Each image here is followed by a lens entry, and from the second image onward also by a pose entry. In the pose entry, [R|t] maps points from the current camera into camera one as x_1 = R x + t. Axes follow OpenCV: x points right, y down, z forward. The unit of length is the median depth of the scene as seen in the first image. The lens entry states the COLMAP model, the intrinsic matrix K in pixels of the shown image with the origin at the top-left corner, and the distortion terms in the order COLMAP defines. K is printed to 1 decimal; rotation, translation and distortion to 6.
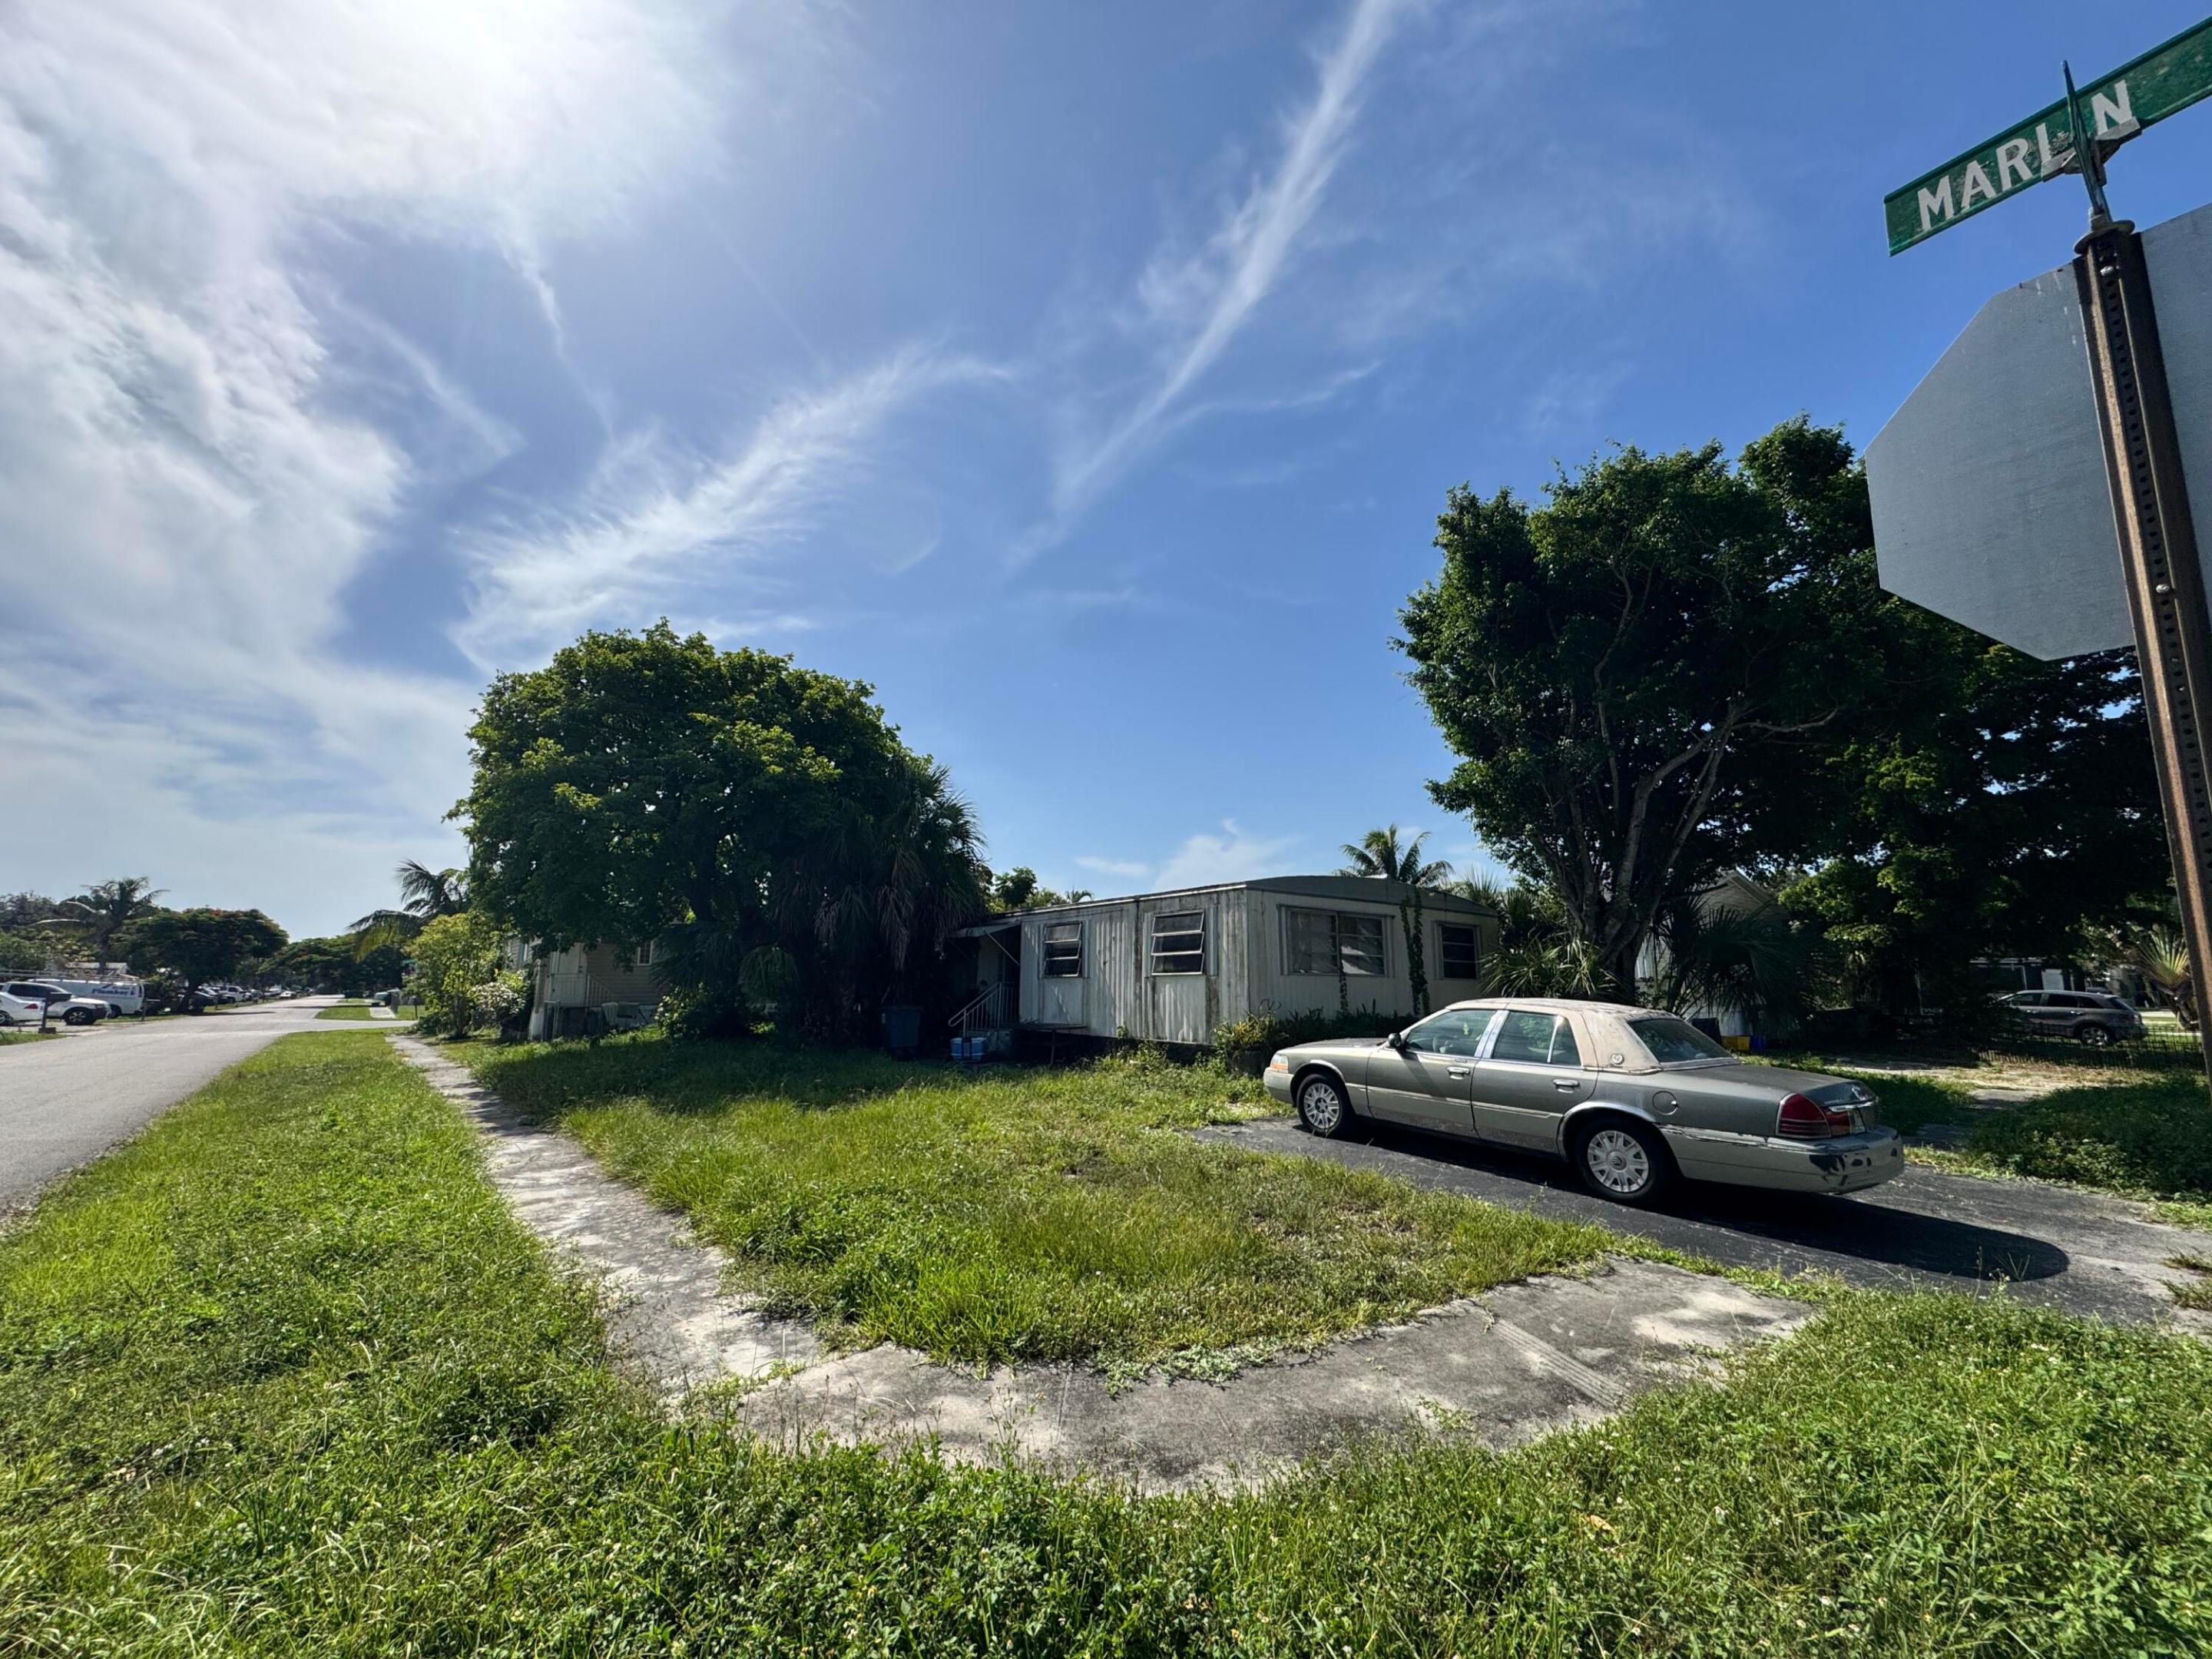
lens RADIAL K [[903.0, 0, 1092.4], [0, 903.0, 837.0], [0, 0, 1]] dist [-0.003975, 0.000032]
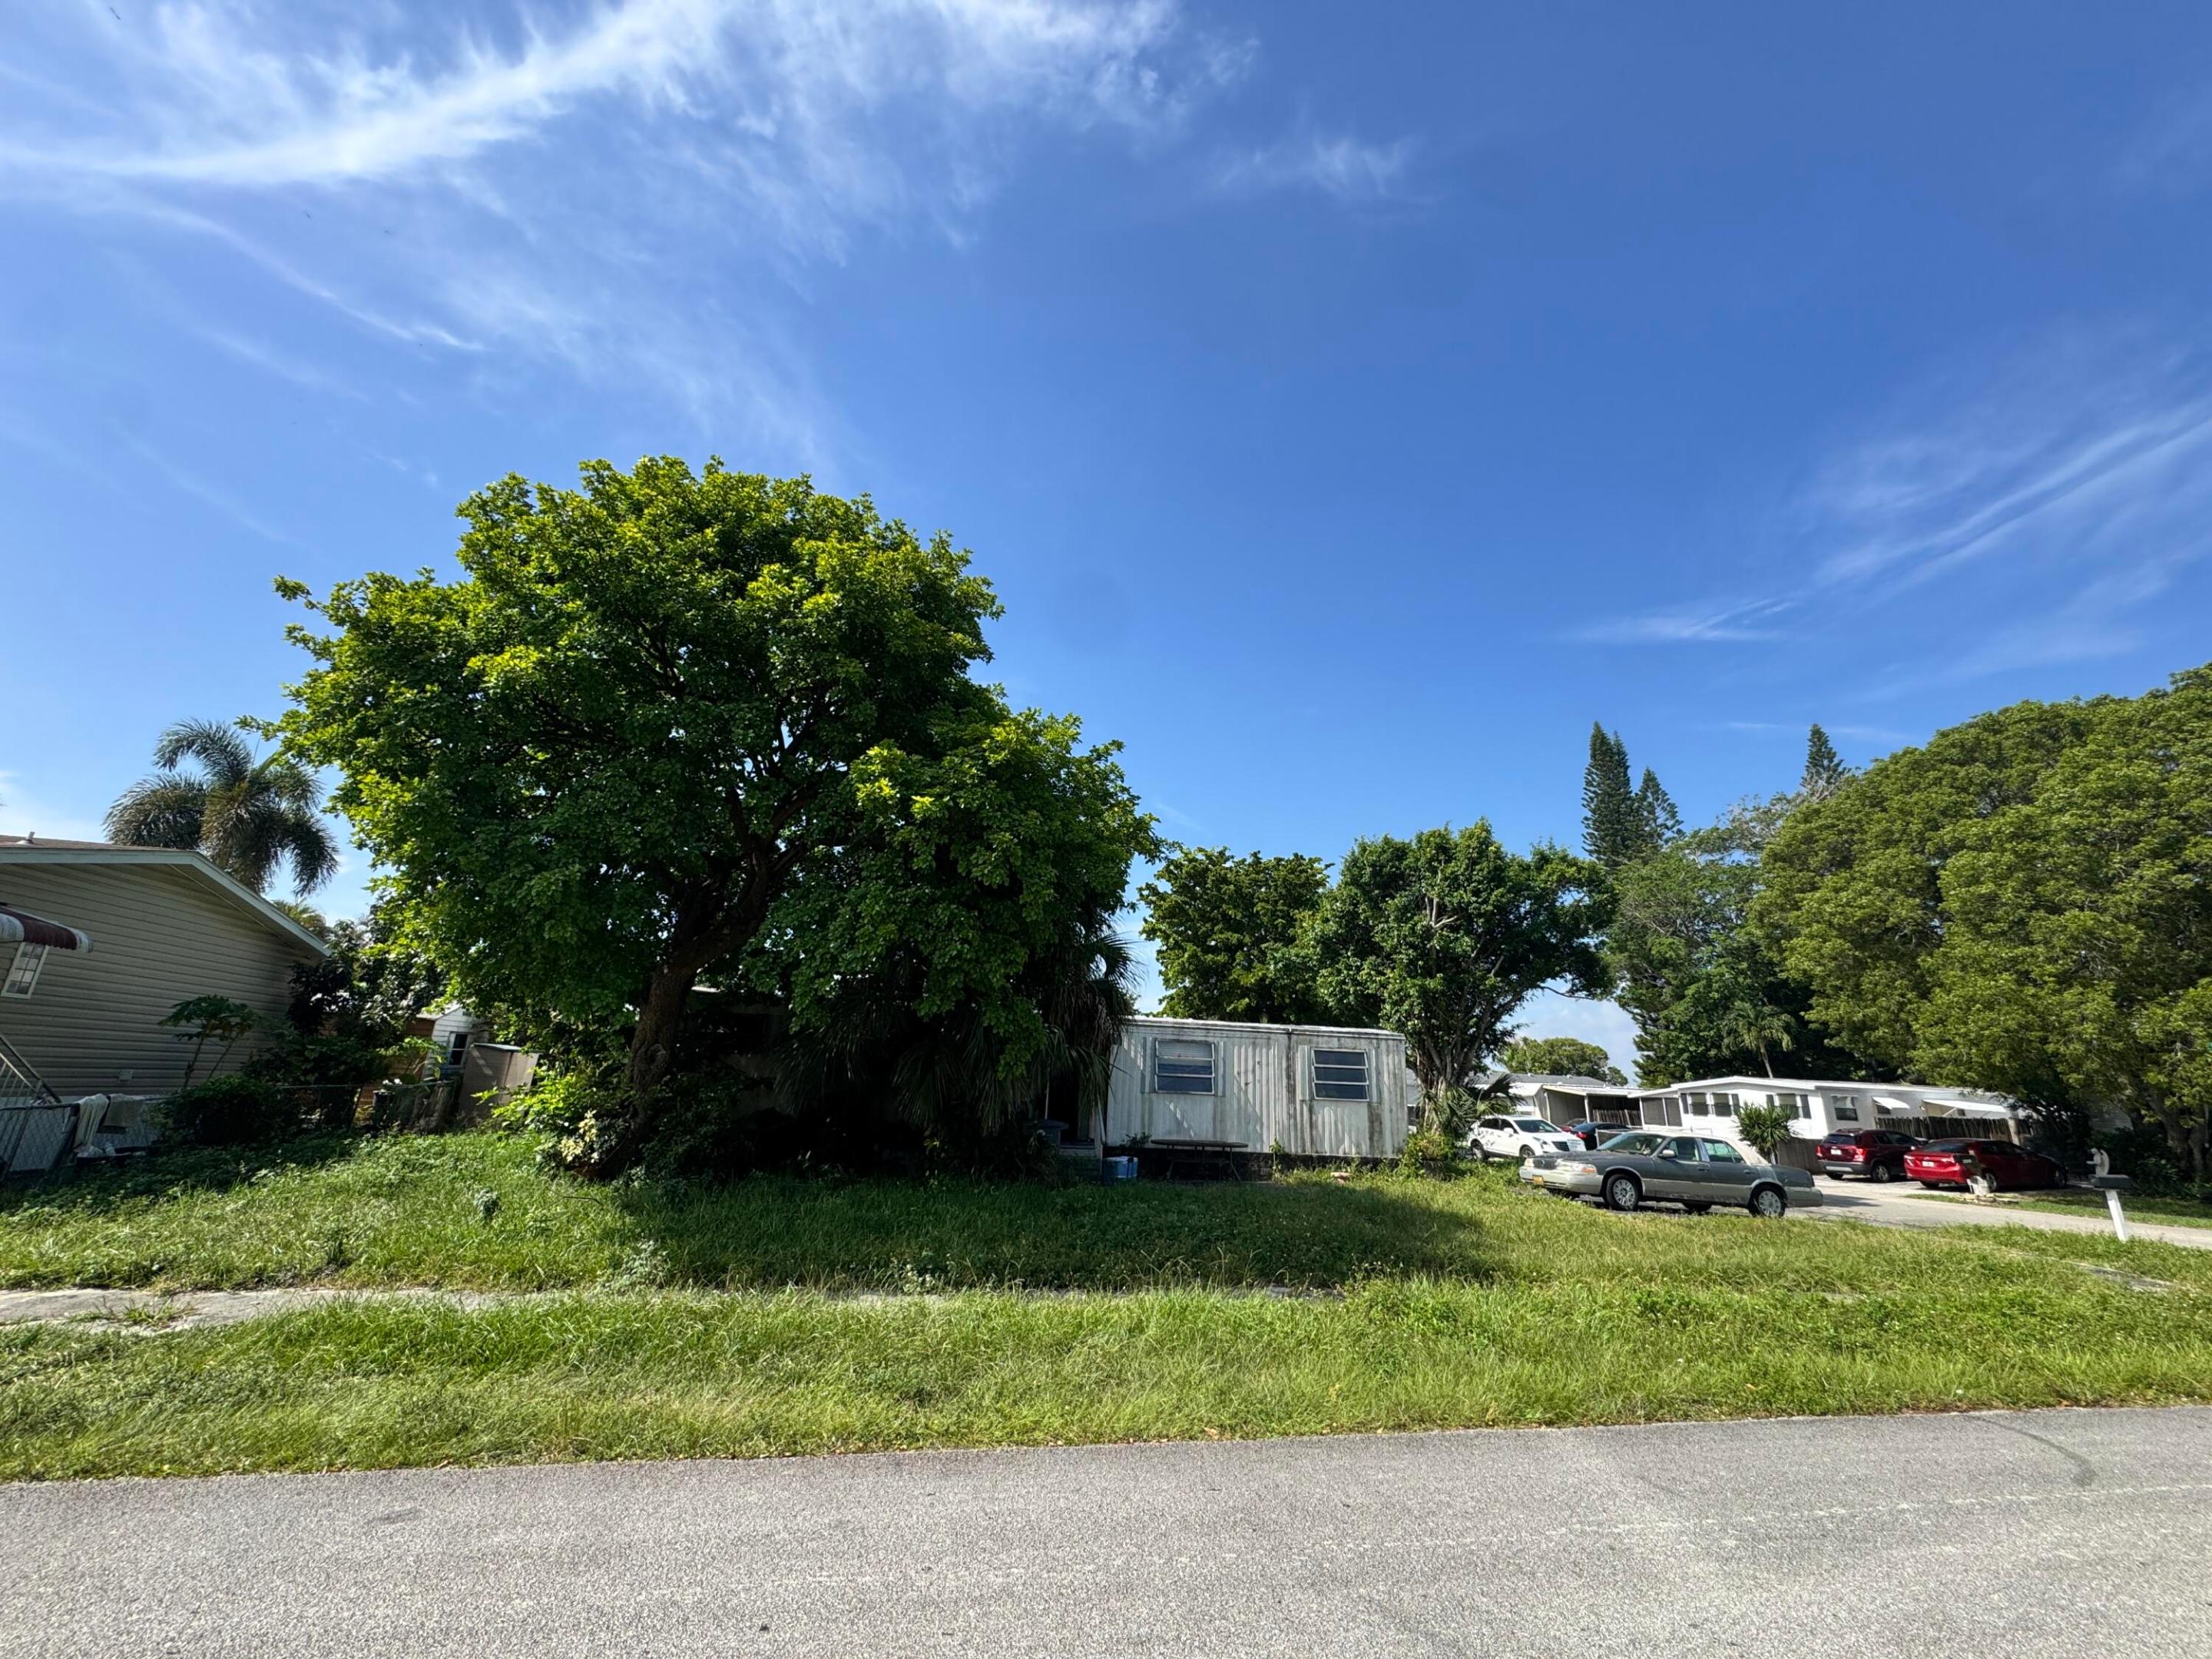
lens RADIAL K [[869.9, 0, 1106.0], [0, 869.9, 829.5], [0, 0, 1]] dist [-0.015315, 0.000433]
pose [[0.448726, 0.277903, 0.849362, -1.159621], [-0.192752, 0.958147, -0.211664, 0.107801], [-0.872635, -0.068737, 0.483511, 0.711328]]
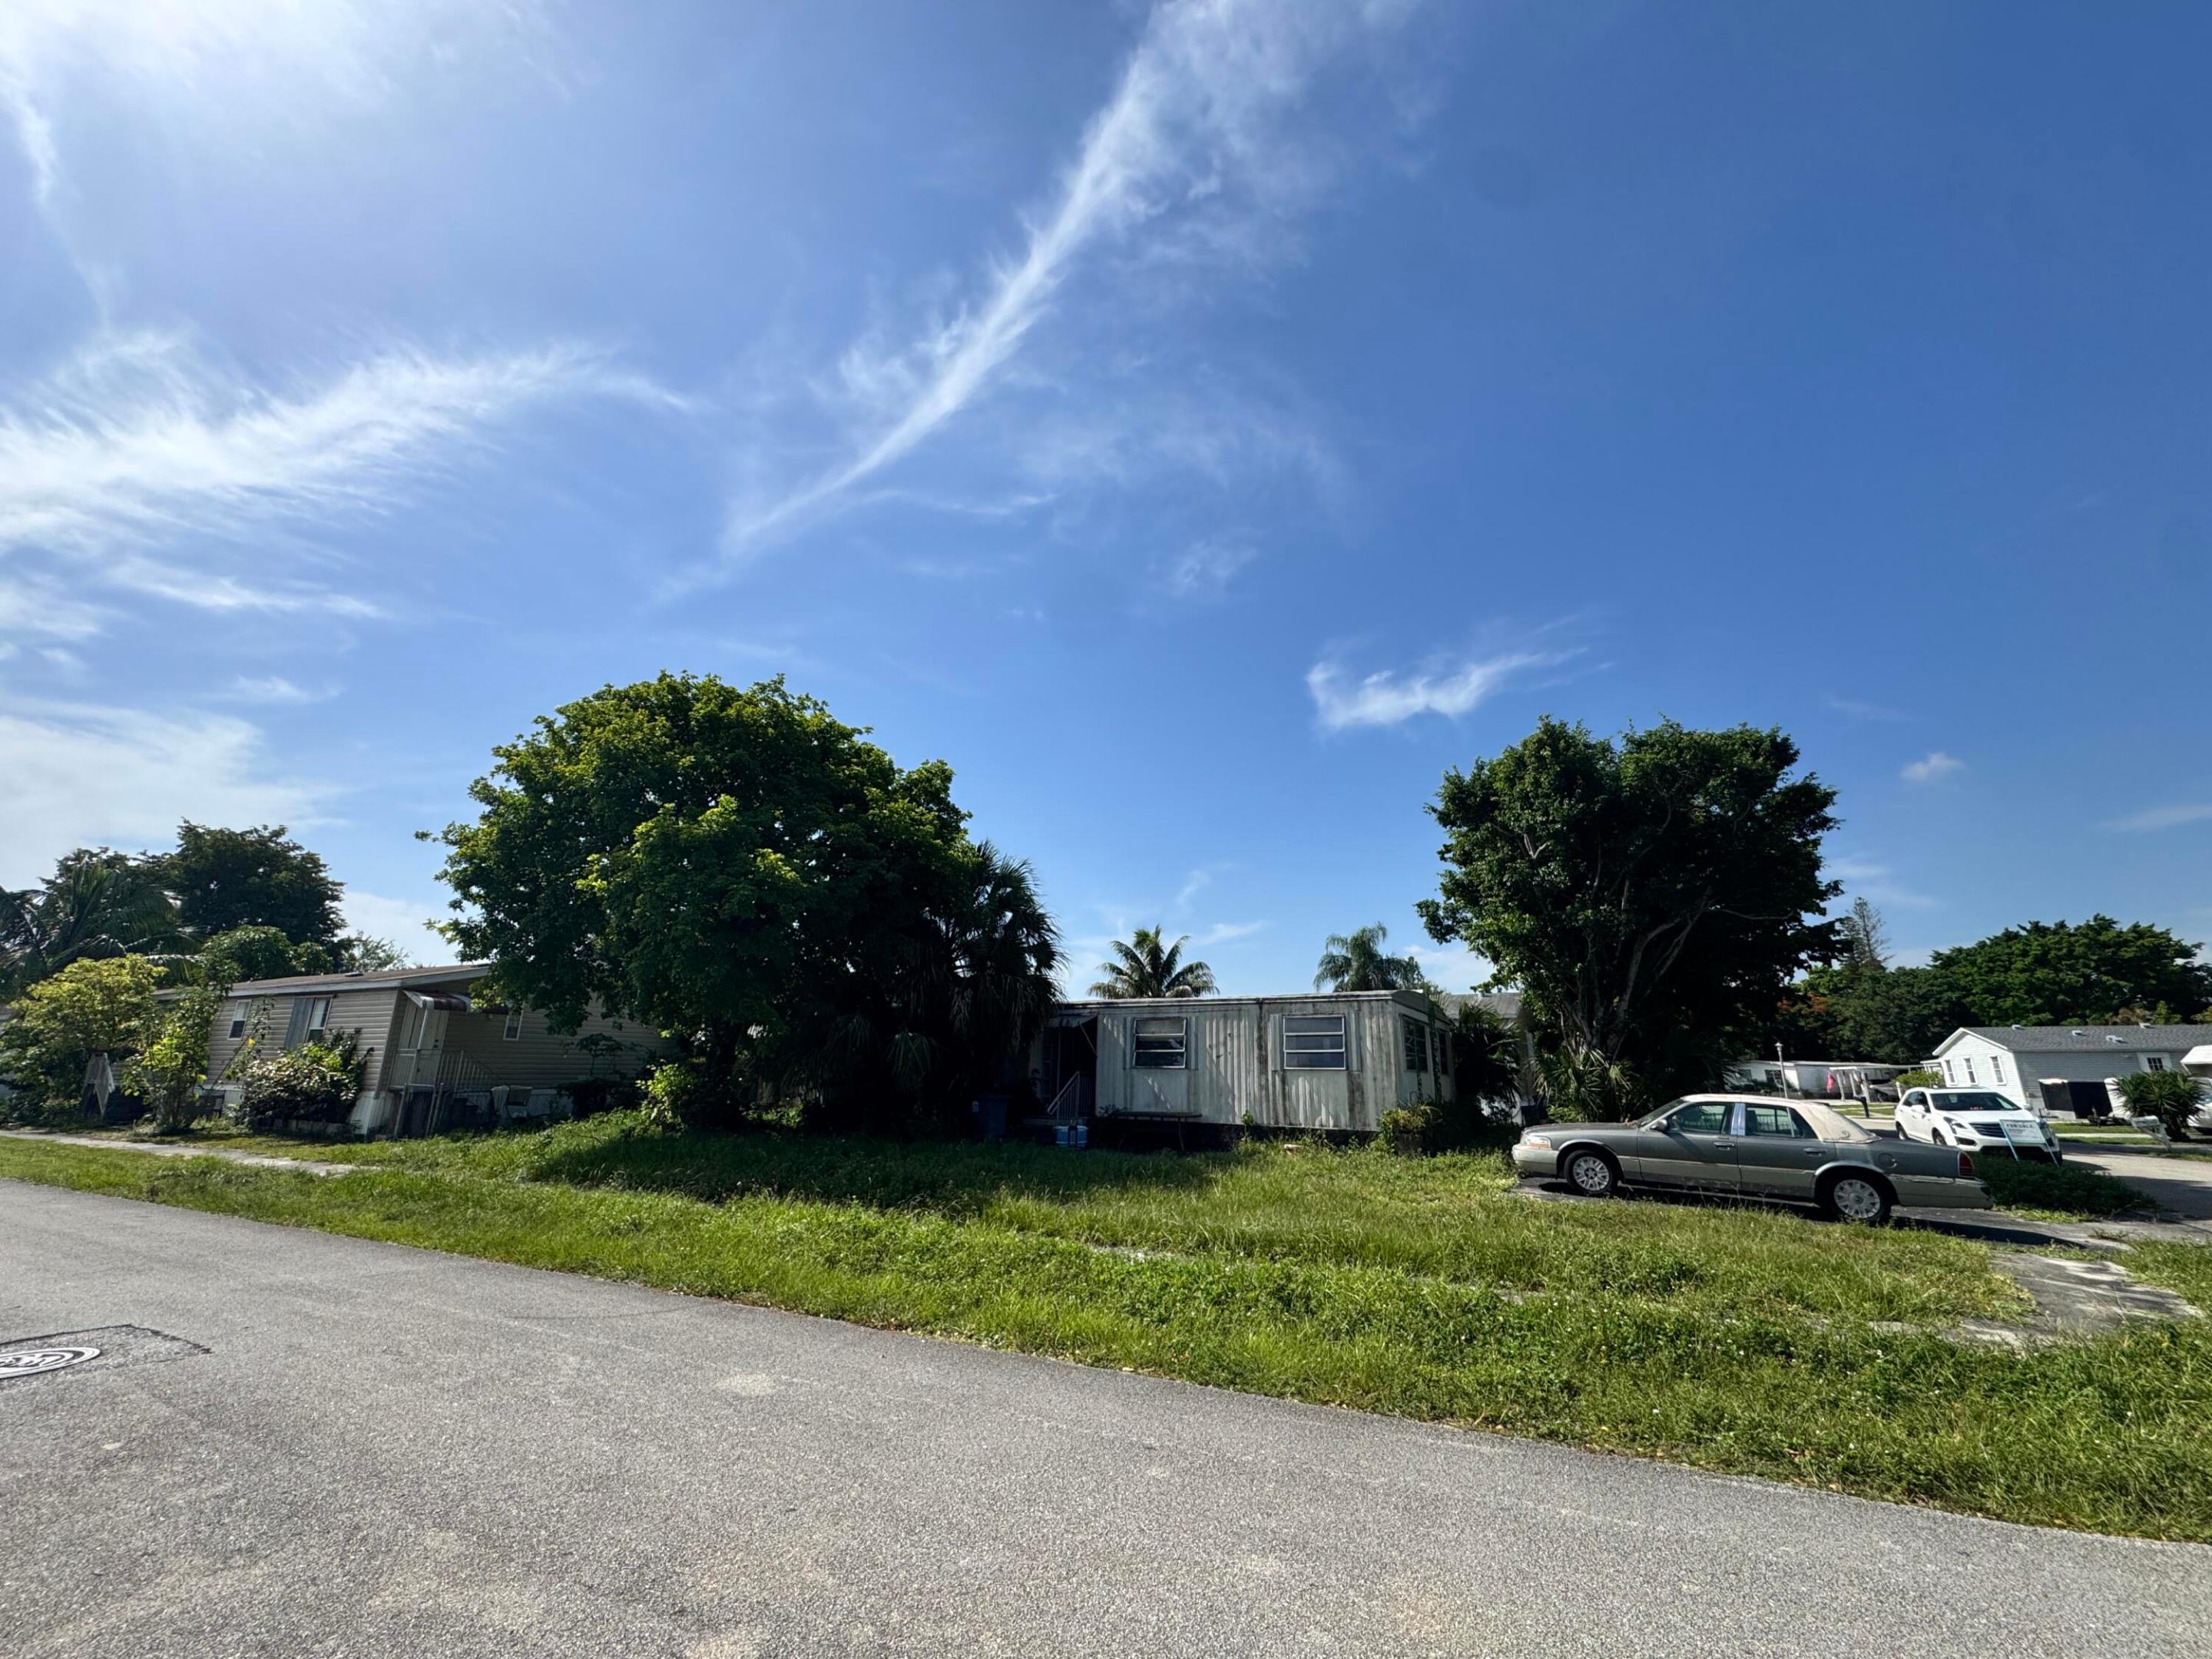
lens RADIAL K [[893.1, 0, 1111.0], [0, 893.1, 823.6], [0, 0, 1]] dist [-0.008327, 0.000521]
pose [[0.911929, 0.121863, 0.391835, -0.632298], [-0.080555, 0.989470, -0.120253, -0.003567], [-0.402364, 0.078098, 0.912143, 0.015872]]
